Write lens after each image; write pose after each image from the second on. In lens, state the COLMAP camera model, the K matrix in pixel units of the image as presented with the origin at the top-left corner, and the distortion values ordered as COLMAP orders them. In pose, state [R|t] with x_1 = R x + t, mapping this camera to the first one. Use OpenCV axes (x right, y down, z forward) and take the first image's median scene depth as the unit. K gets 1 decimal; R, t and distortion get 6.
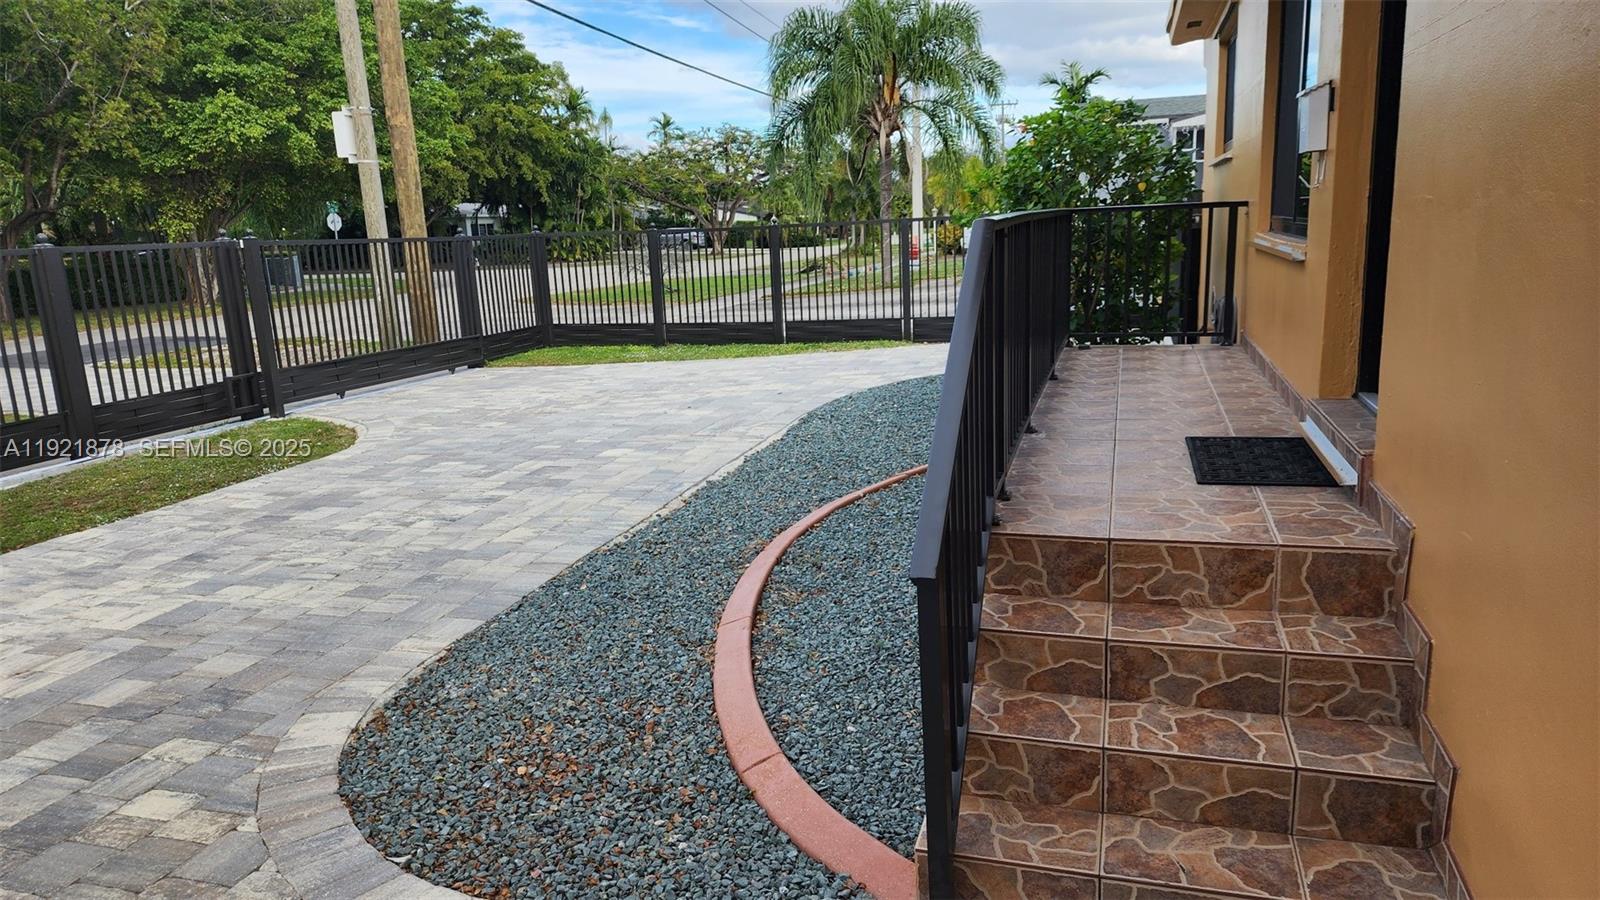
lens RADIAL K [[1069.7, 0, 803.2], [0, 1069.7, 451.9], [0, 0, 1]] dist [0.066171, -0.061805]
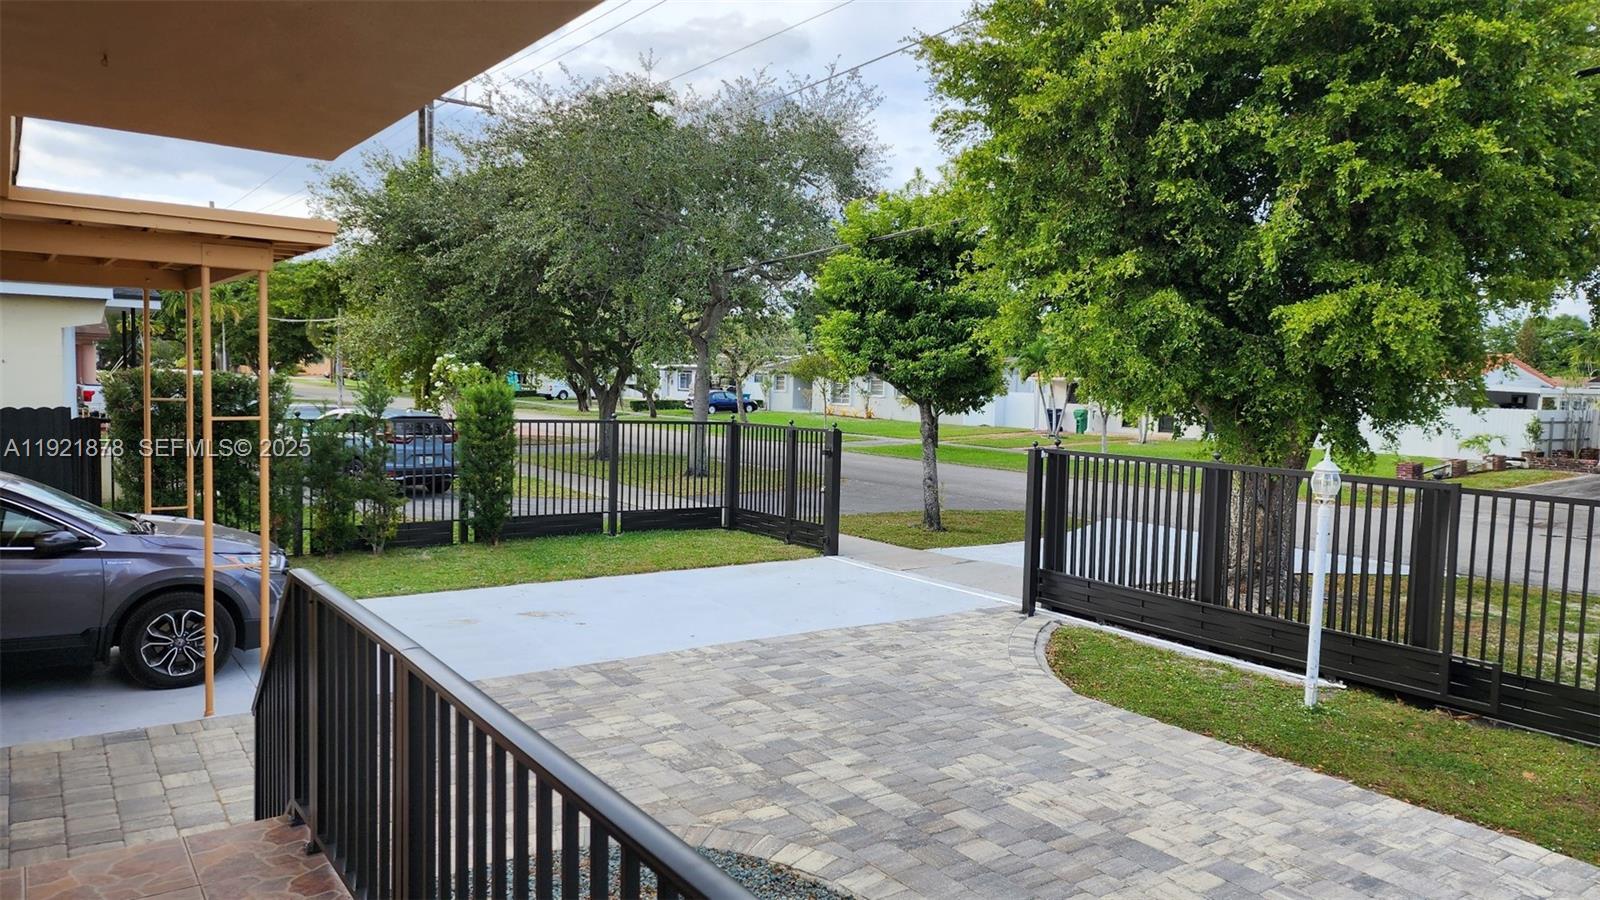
lens RADIAL K [[1069.7, 0, 799.8], [0, 1069.7, 455.2], [0, 0, 1]] dist [0.066171, -0.061805]
pose [[-0.619457, 0.078080, -0.781138, 0.502874], [-0.169787, 0.958165, 0.230419, -0.466850], [0.766450, 0.275362, -0.580284, 1.383477]]
